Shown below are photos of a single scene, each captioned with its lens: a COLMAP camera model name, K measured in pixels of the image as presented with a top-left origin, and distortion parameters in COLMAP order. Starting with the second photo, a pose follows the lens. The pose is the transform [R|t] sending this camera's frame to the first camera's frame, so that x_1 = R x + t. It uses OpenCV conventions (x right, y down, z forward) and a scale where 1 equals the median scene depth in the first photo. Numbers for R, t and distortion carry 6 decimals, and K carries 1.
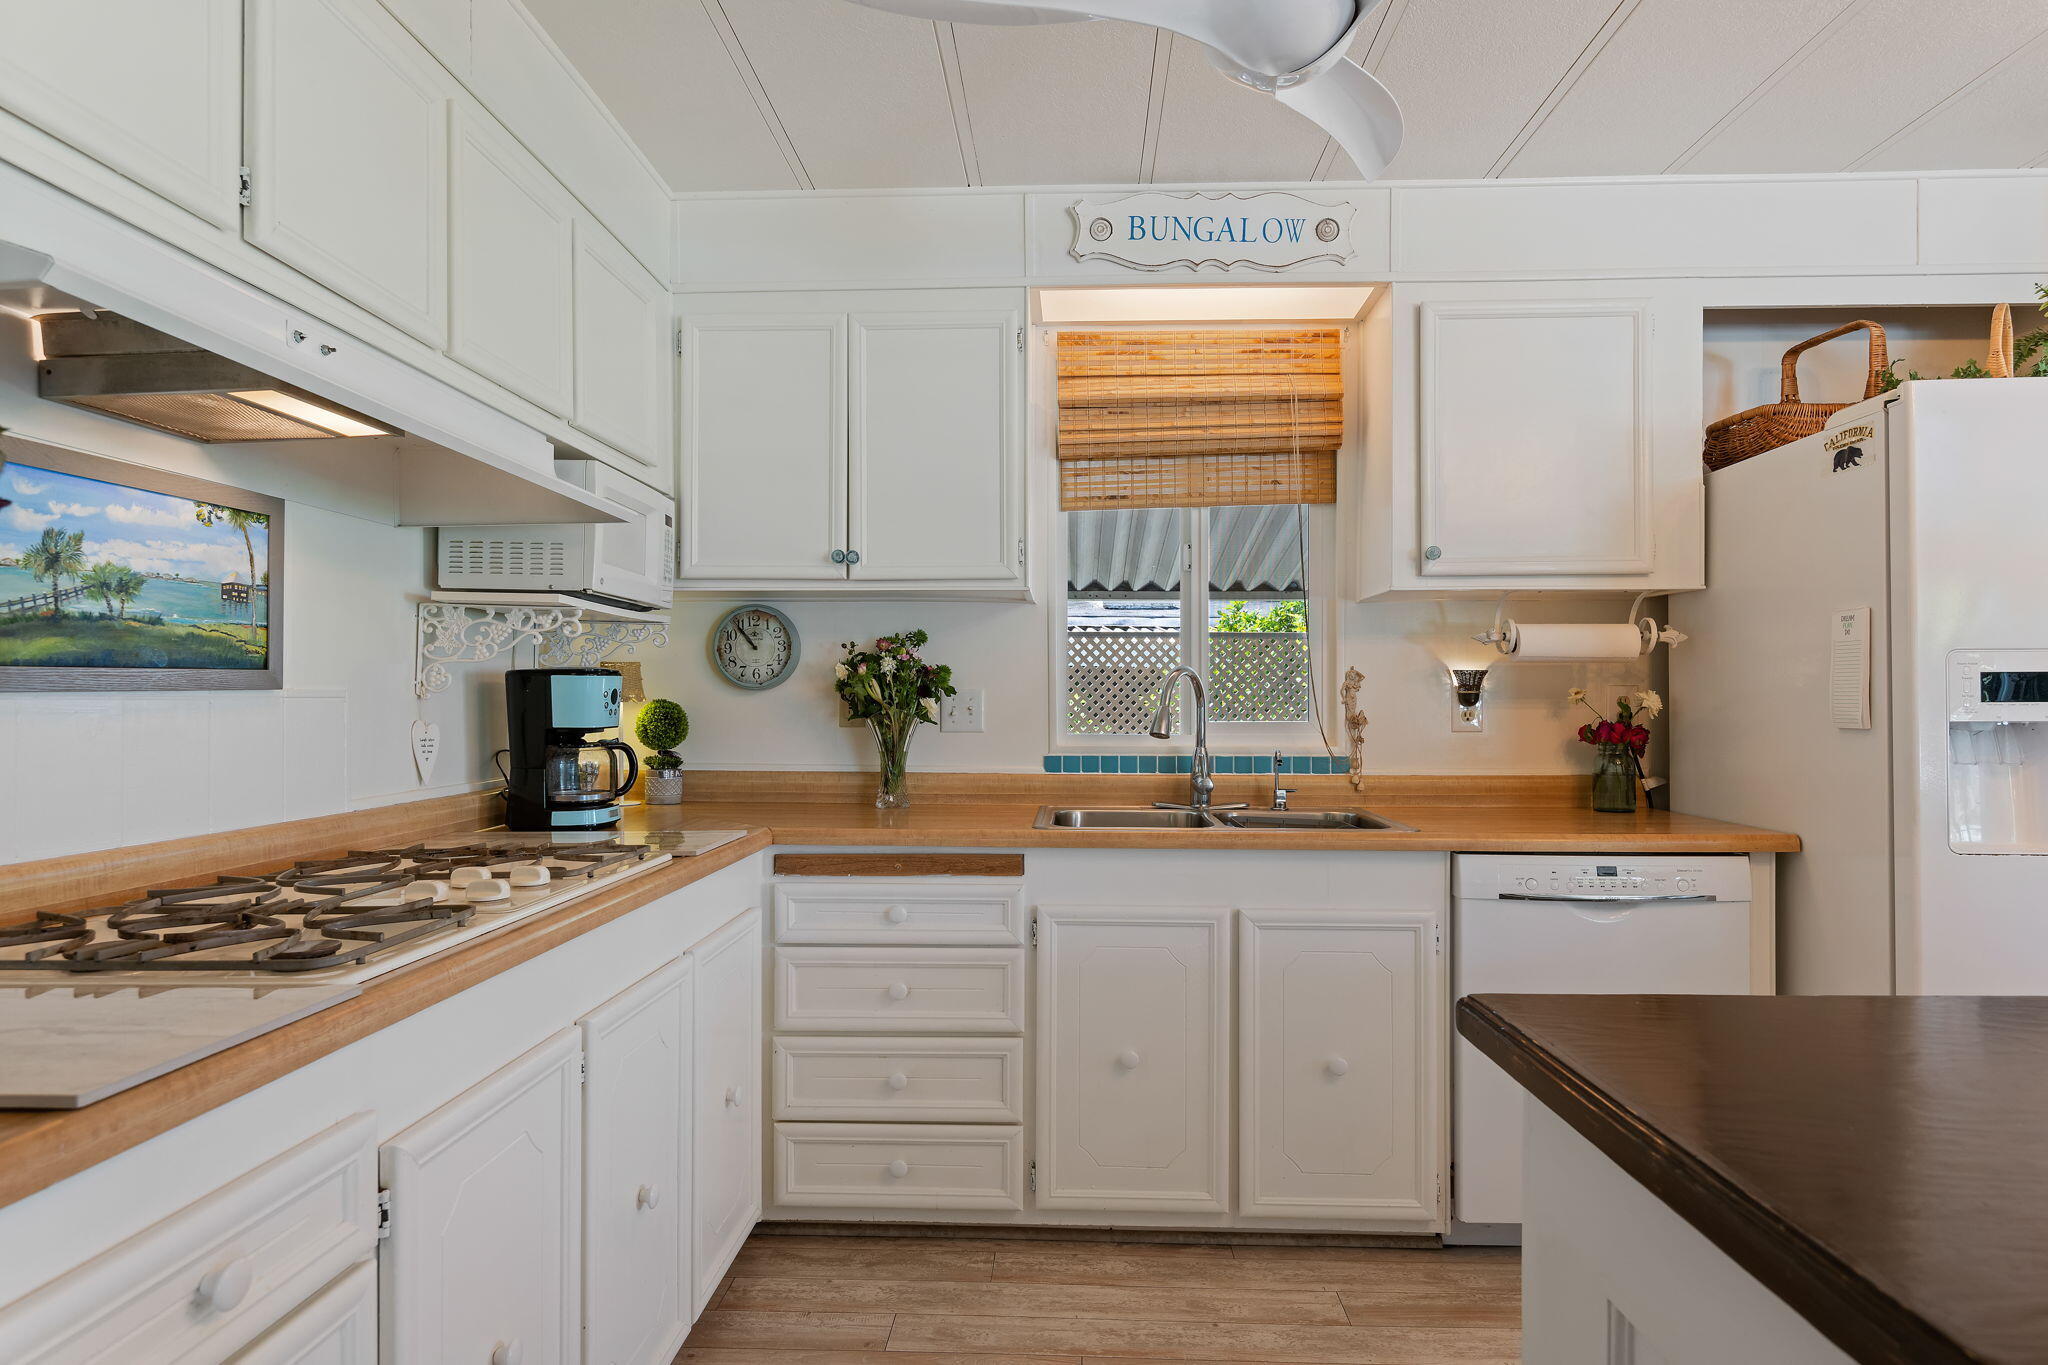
lens RADIAL K [[1156.6, 0, 1011.7], [0, 1156.6, 691.0], [0, 0, 1]] dist [0.007400, -0.001687]
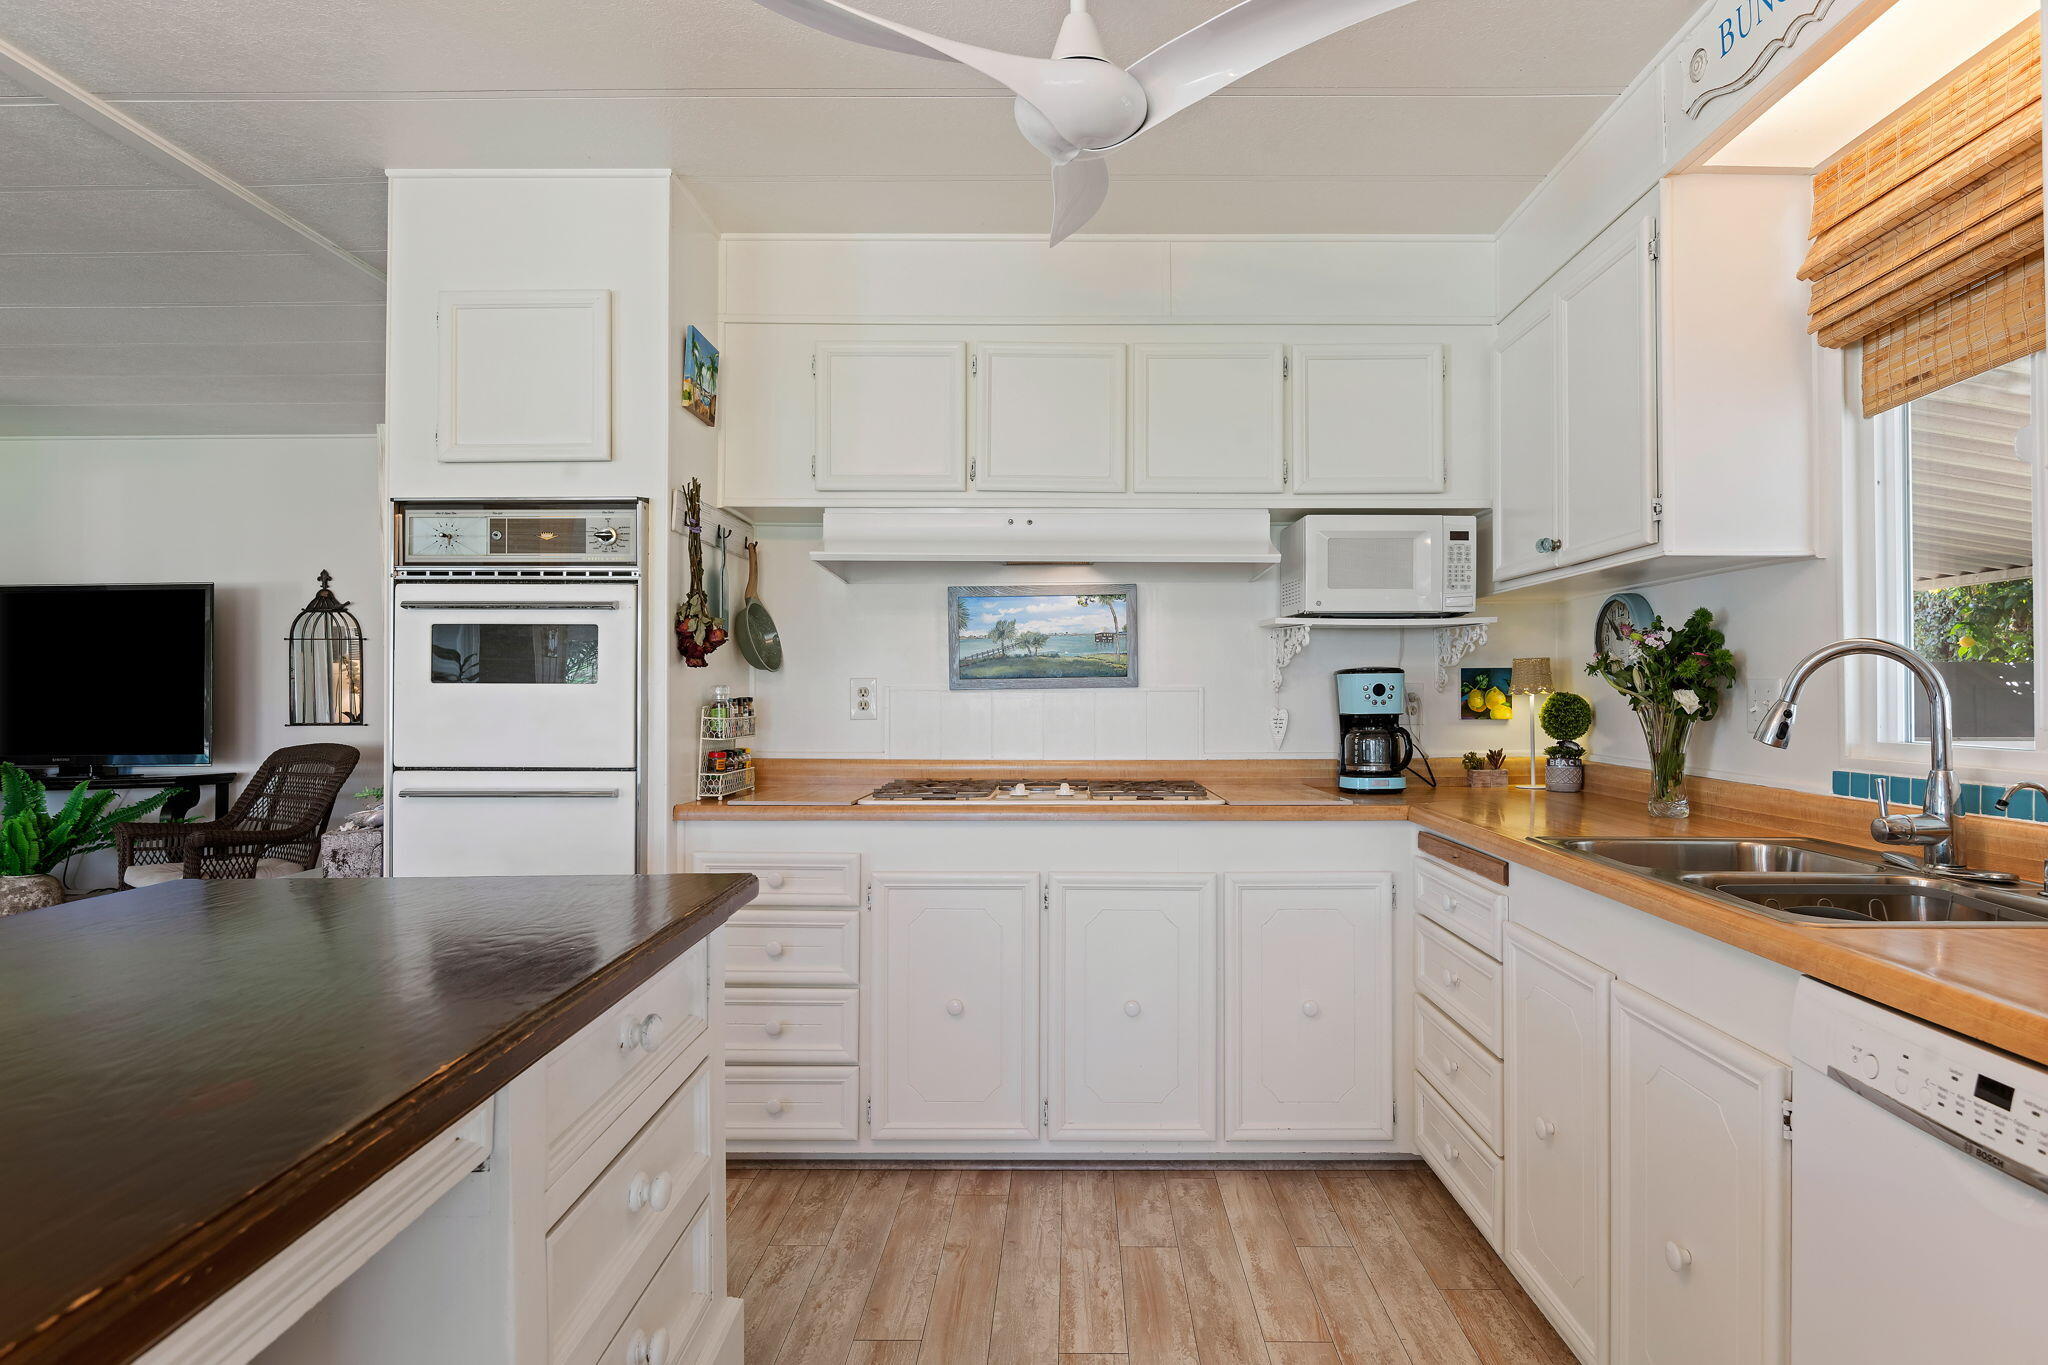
lens RADIAL K [[1156.6, 0, 1070.4], [0, 1156.6, 683.4], [0, 0, 1]] dist [0.007400, -0.001687]
pose [[0.029852, -0.010414, -0.999500, 0.930991], [0.006857, 0.999924, -0.010214, 0.008222], [0.999531, -0.006549, 0.029921, 0.650332]]
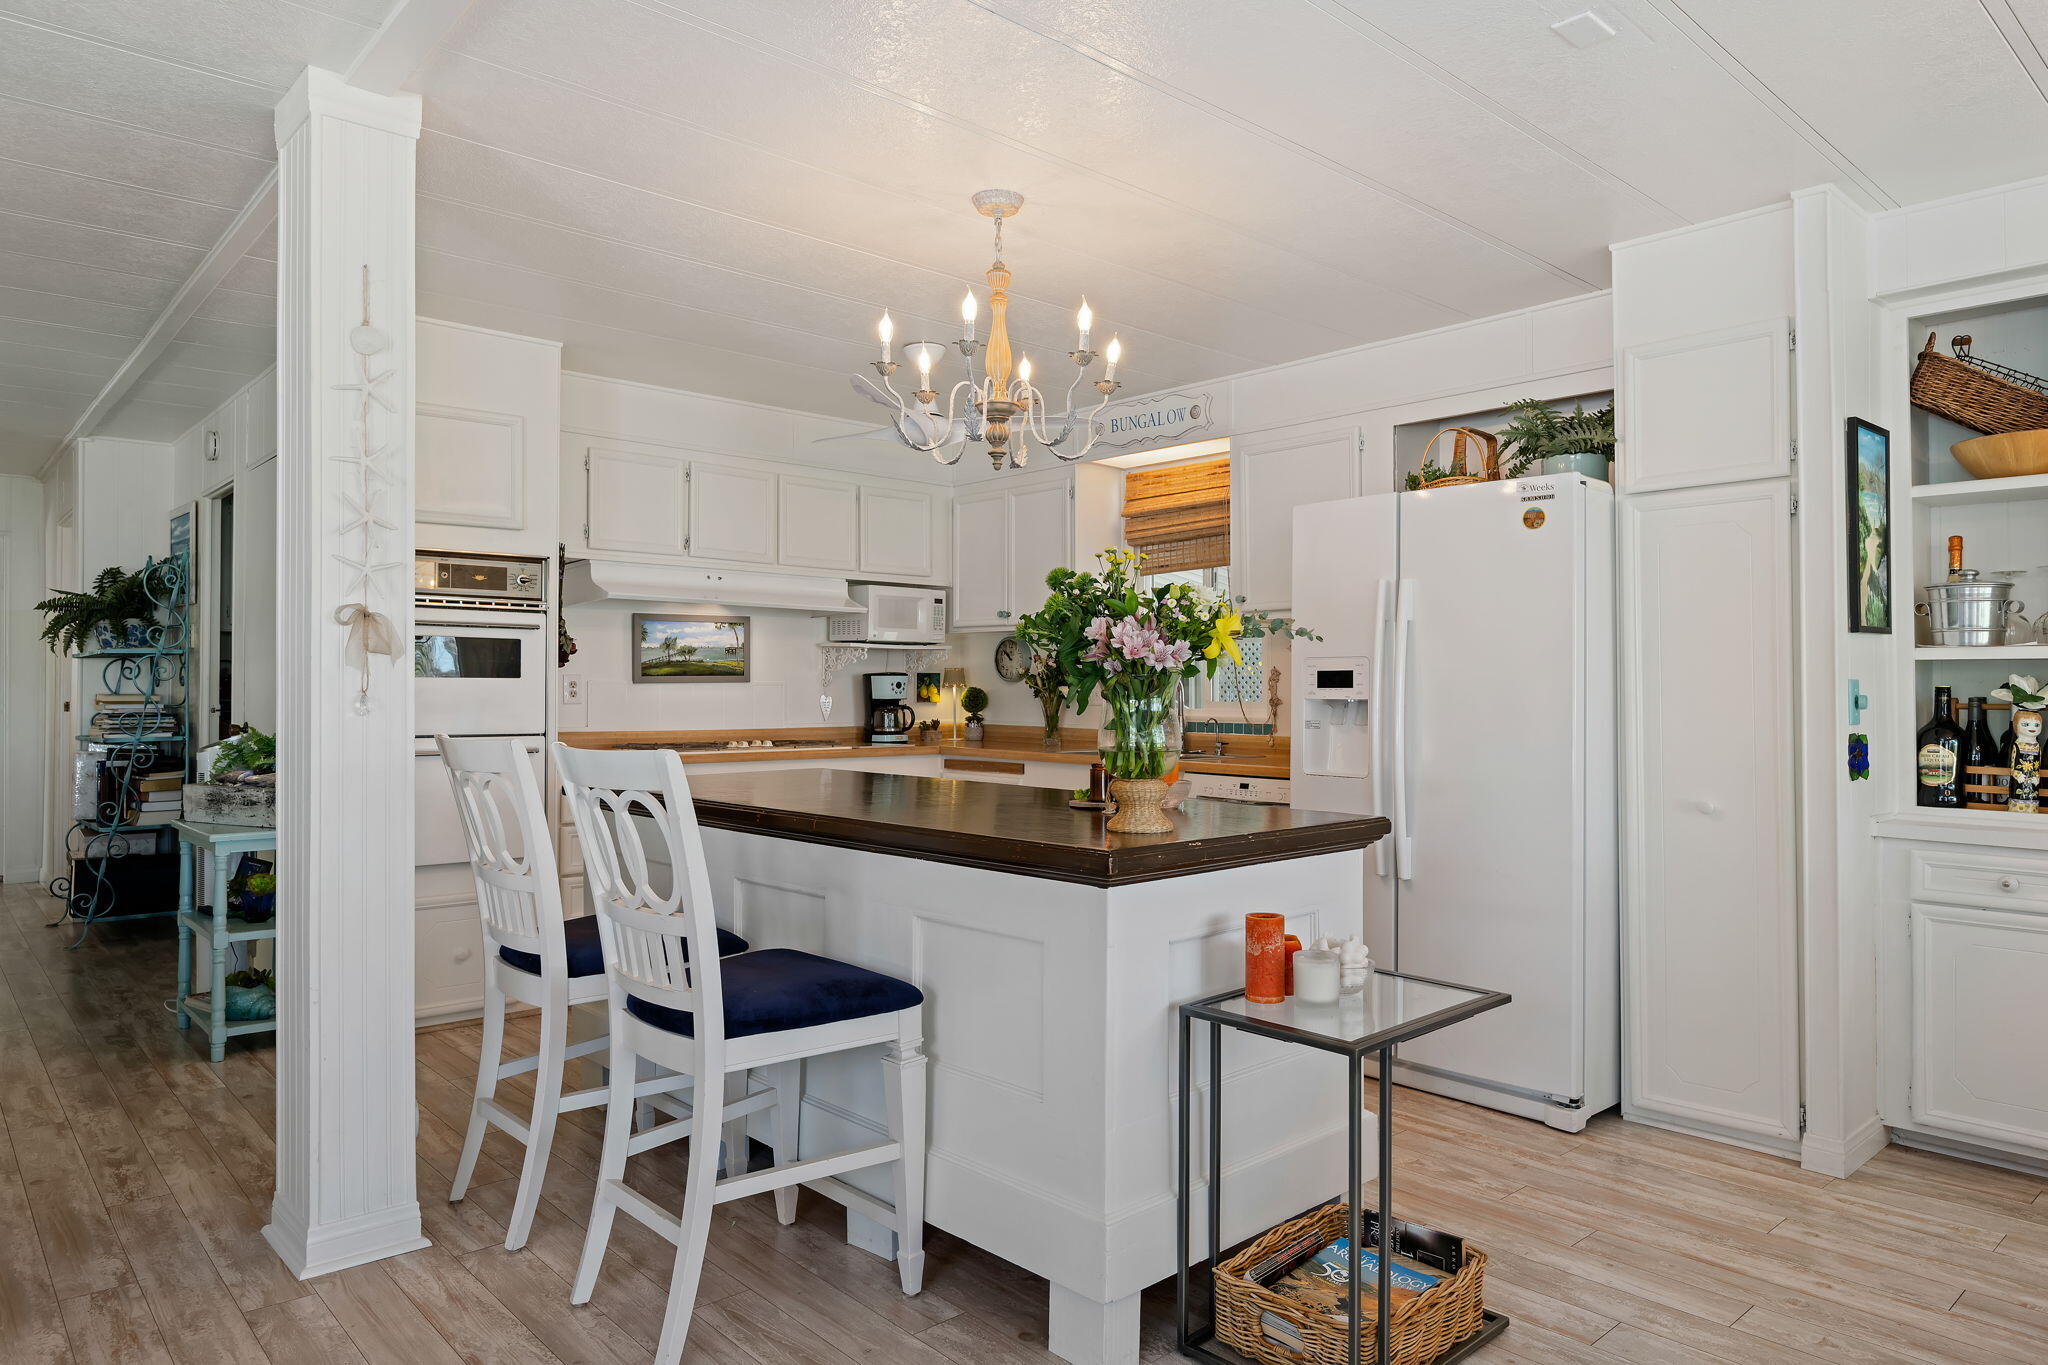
lens RADIAL K [[1340.2, 0, 1009.6], [0, 1340.2, 677.4], [0, 0, 1]] dist [-0.008351, 0.002651]
pose [[0.684378, -0.005148, -0.729109, 1.735426], [0.001625, 0.999983, -0.005536, 0.004297], [0.729125, 0.002604, 0.684375, -0.625860]]
